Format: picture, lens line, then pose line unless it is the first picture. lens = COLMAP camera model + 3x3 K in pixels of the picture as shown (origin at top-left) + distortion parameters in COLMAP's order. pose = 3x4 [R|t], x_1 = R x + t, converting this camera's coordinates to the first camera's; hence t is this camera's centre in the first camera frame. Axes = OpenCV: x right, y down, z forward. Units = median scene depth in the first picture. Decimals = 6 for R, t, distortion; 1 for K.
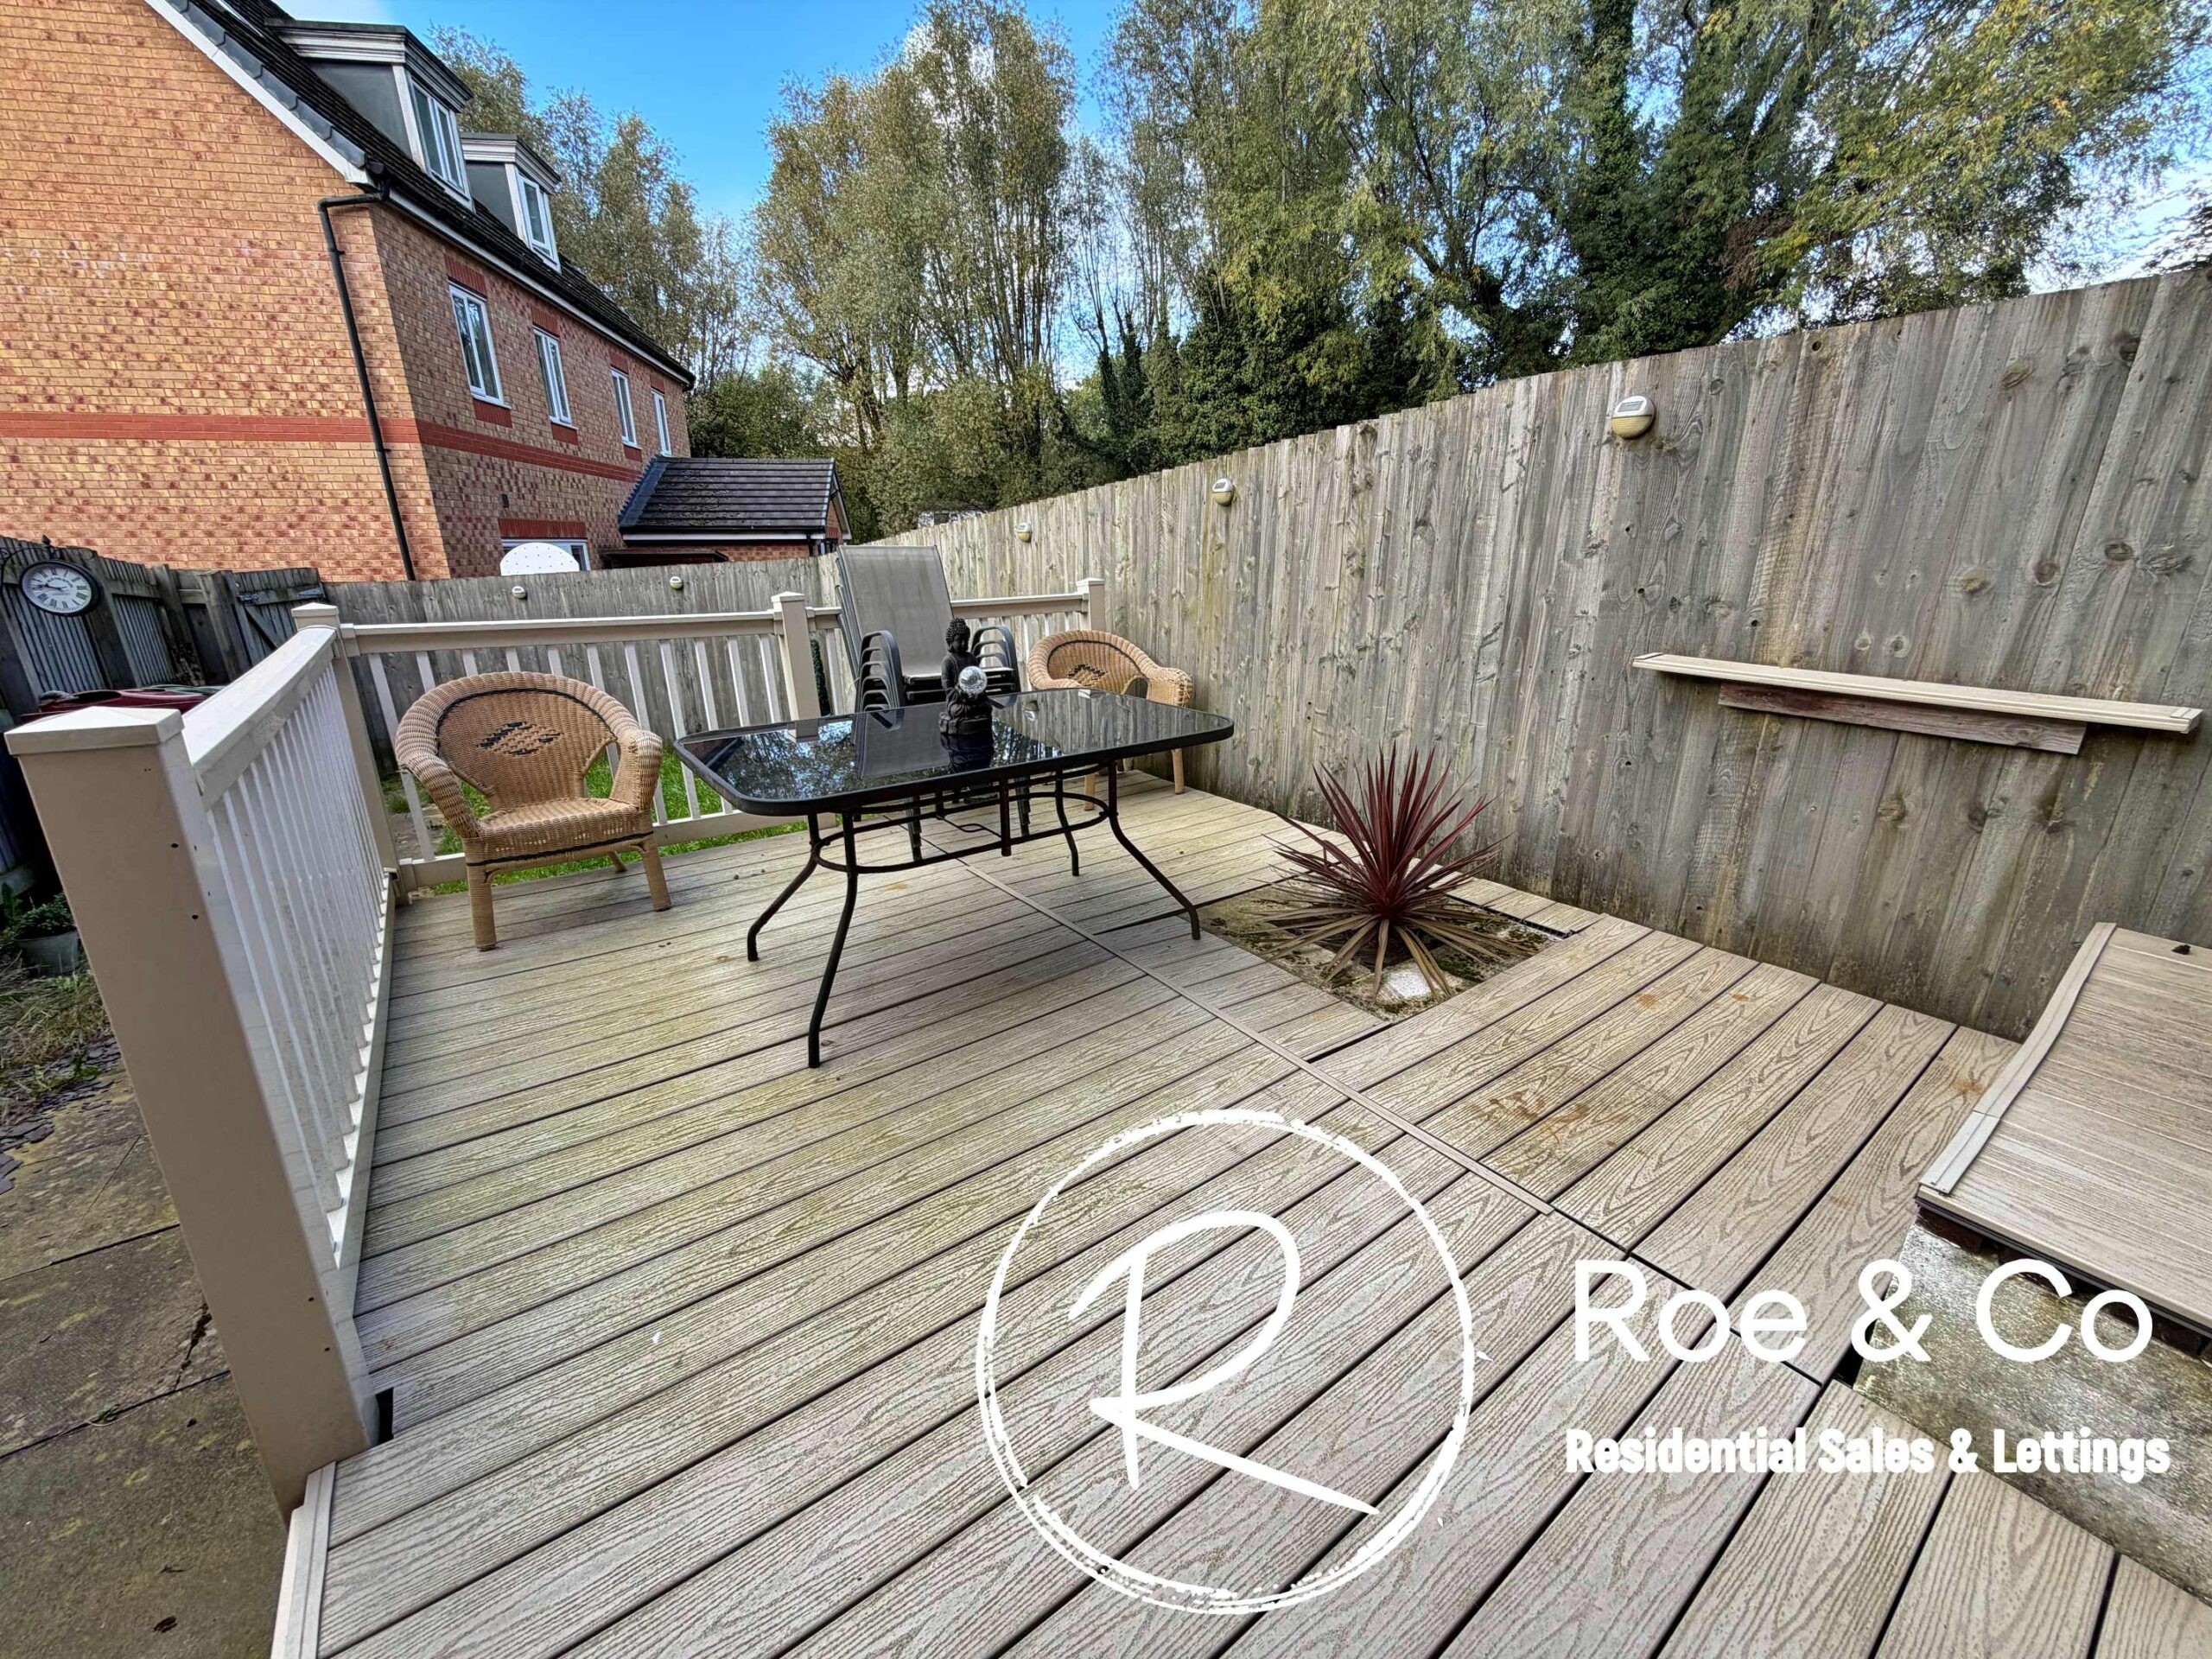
lens RADIAL K [[883.0, 0, 1103.3], [0, 883.0, 829.7], [0, 0, 1]] dist [-0.000732, -0.000610]
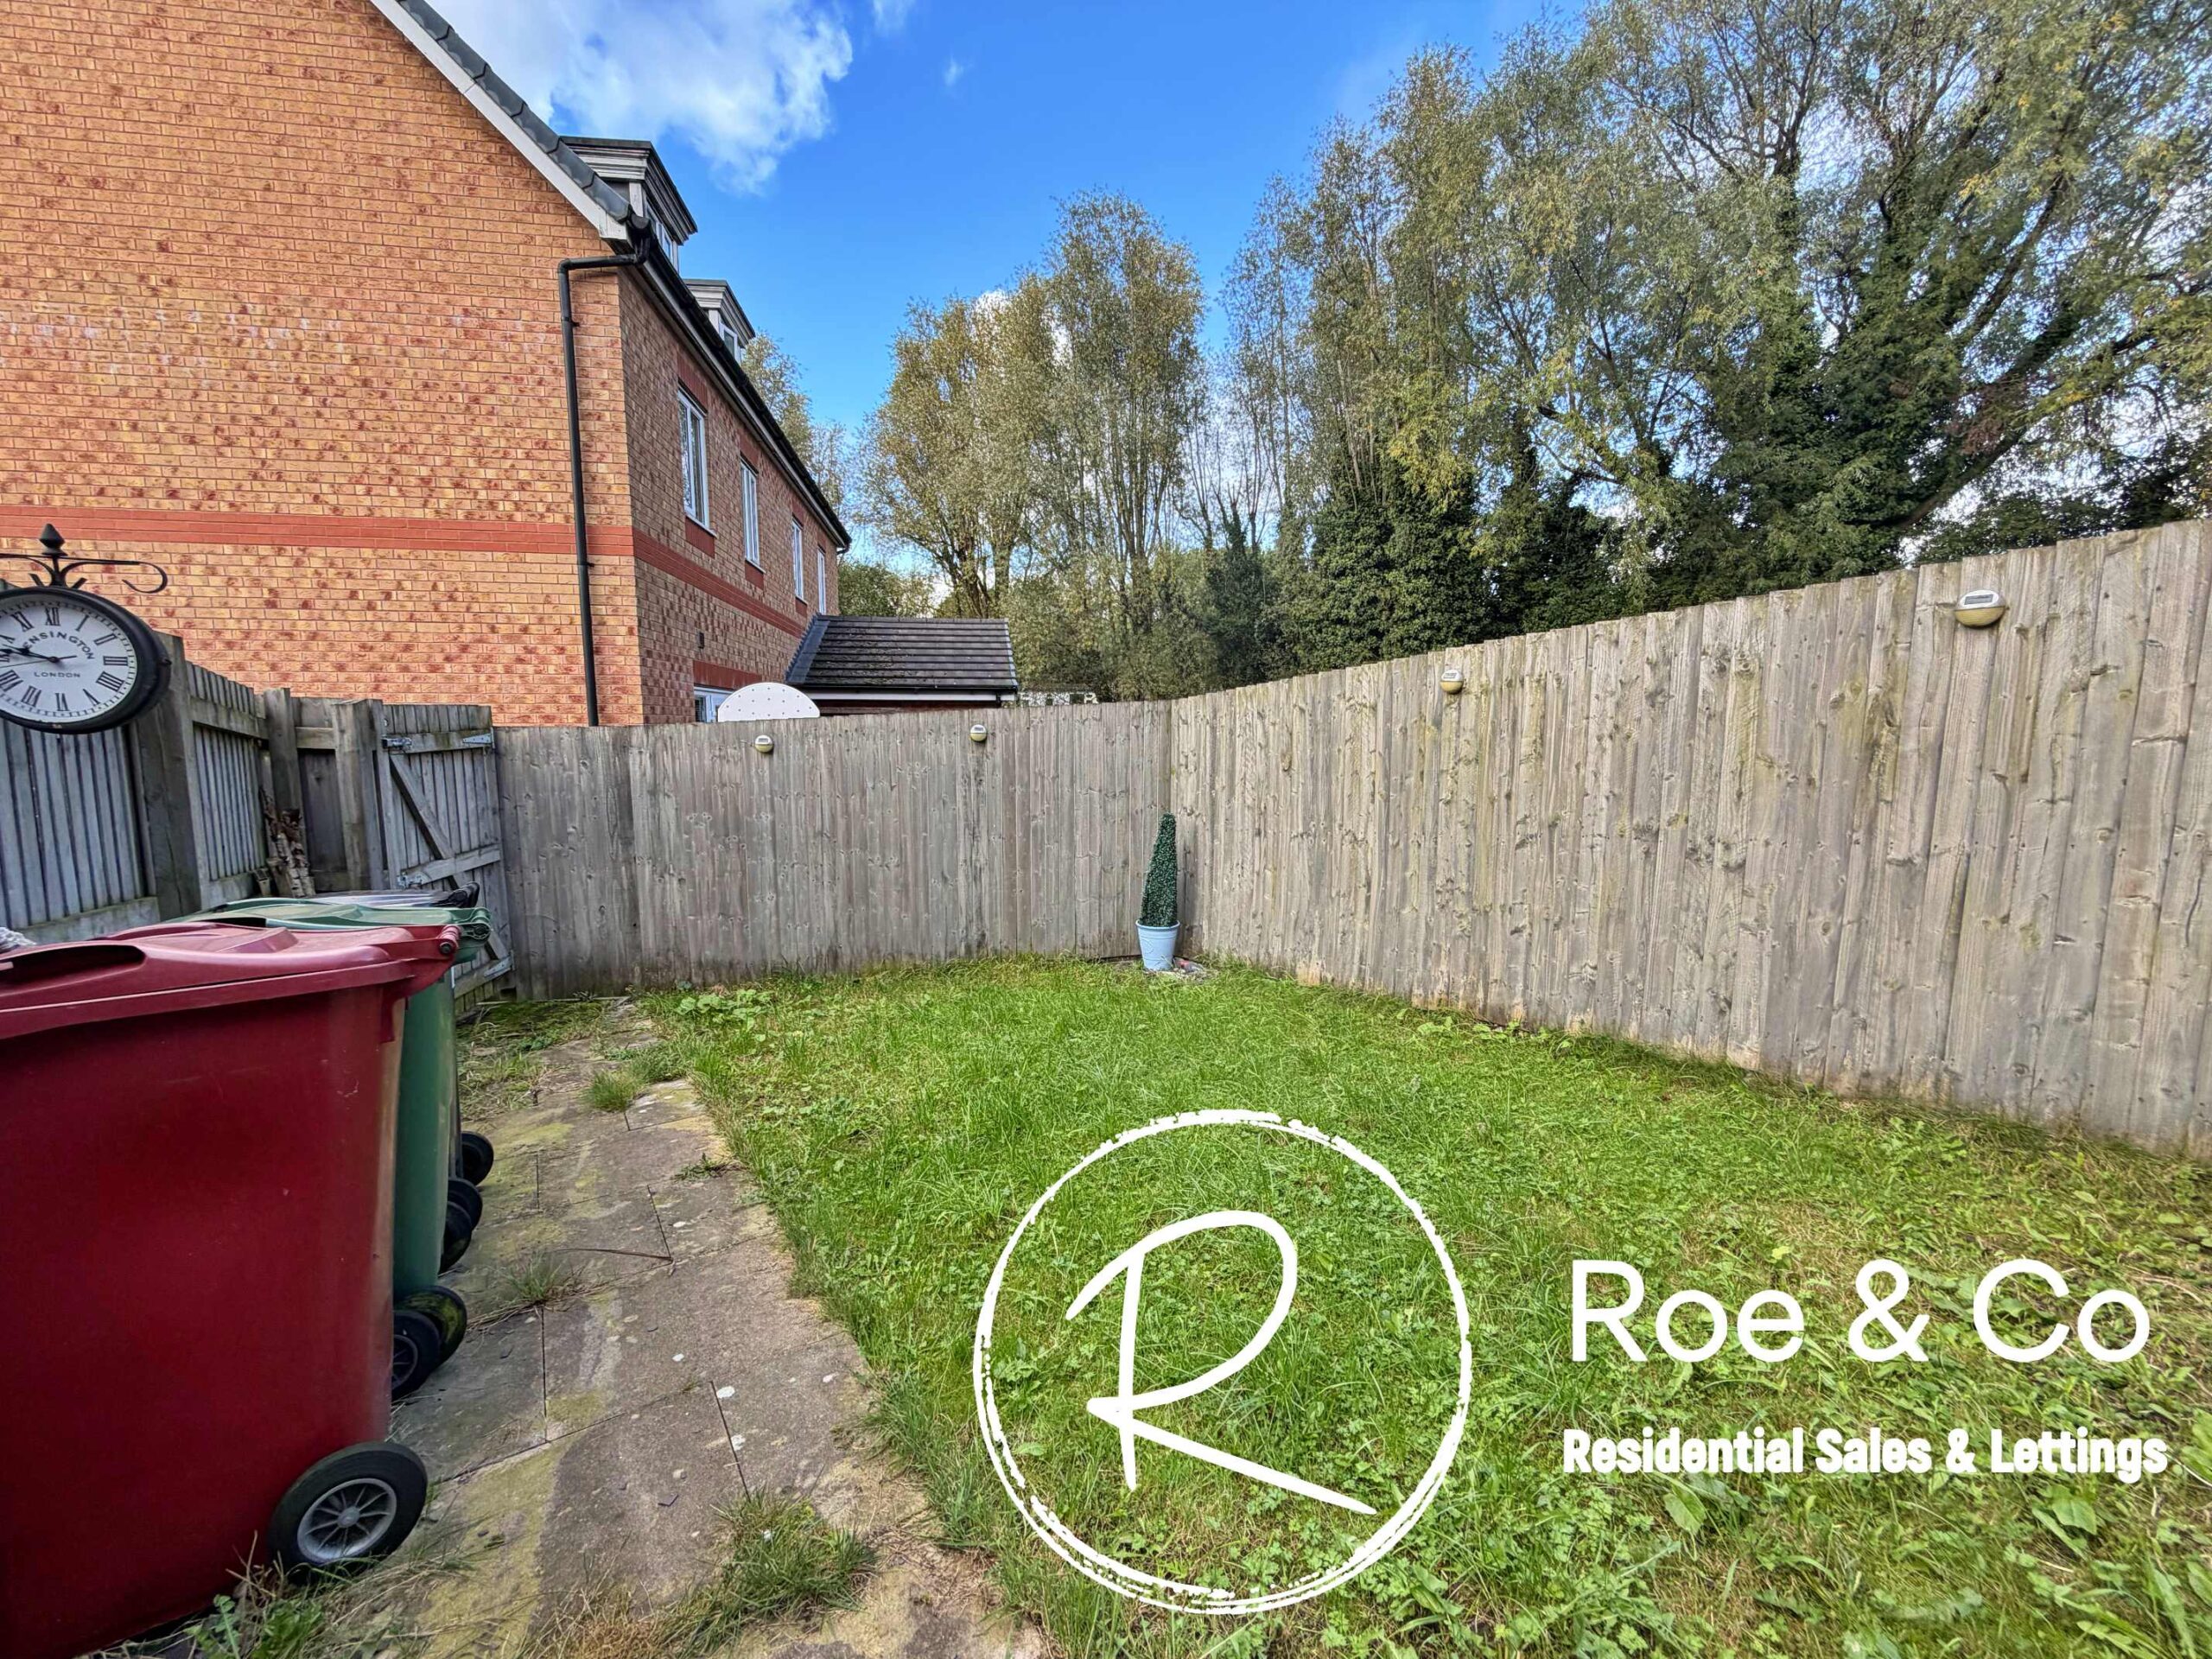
lens RADIAL K [[883.0, 0, 1099.6], [0, 883.0, 827.9], [0, 0, 1]] dist [-0.000732, -0.000610]
pose [[0.999470, 0.010185, -0.030921, -0.357516], [-0.016153, 0.979791, -0.199370, -0.066573], [0.028266, 0.199764, 0.979436, 0.323586]]
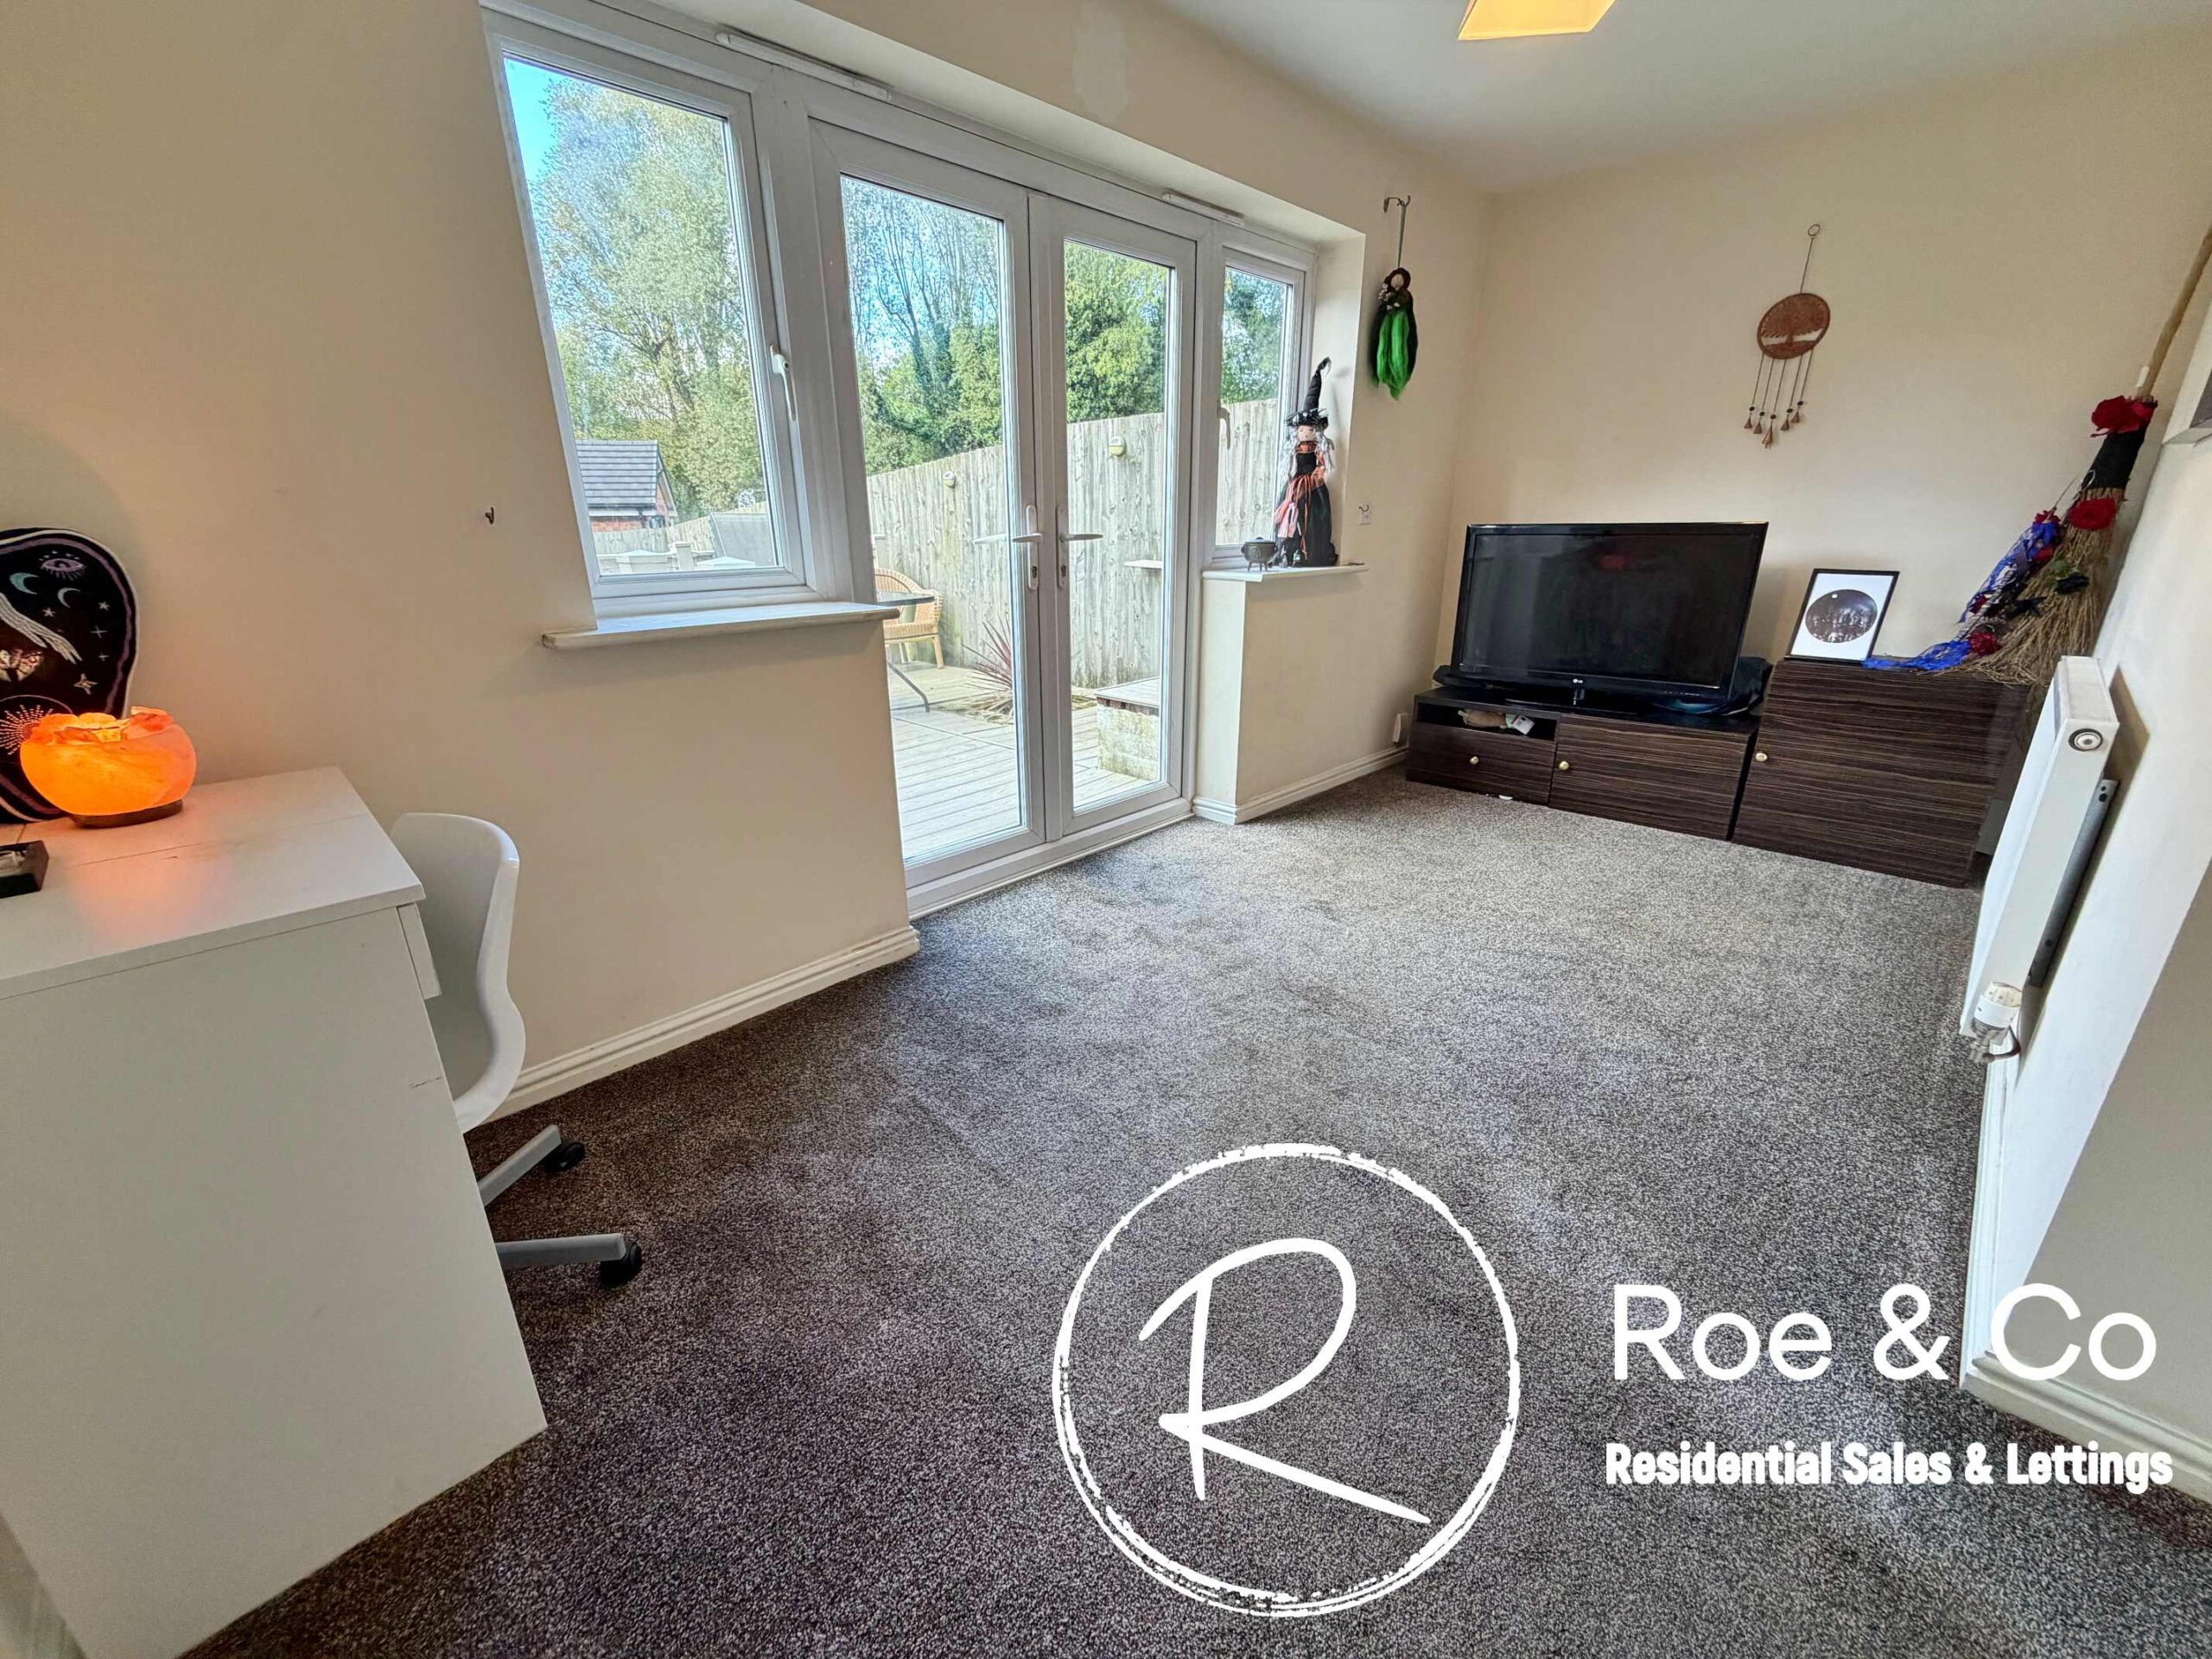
lens RADIAL K [[883.0, 0, 1110.5], [0, 883.0, 828.7], [0, 0, 1]] dist [-0.000732, -0.000610]
pose [[0.983280, -0.066792, 0.169409, 0.051139], [0.063061, 0.997636, 0.027313, 0.116388], [-0.170833, -0.016173, 0.985167, -0.328787]]
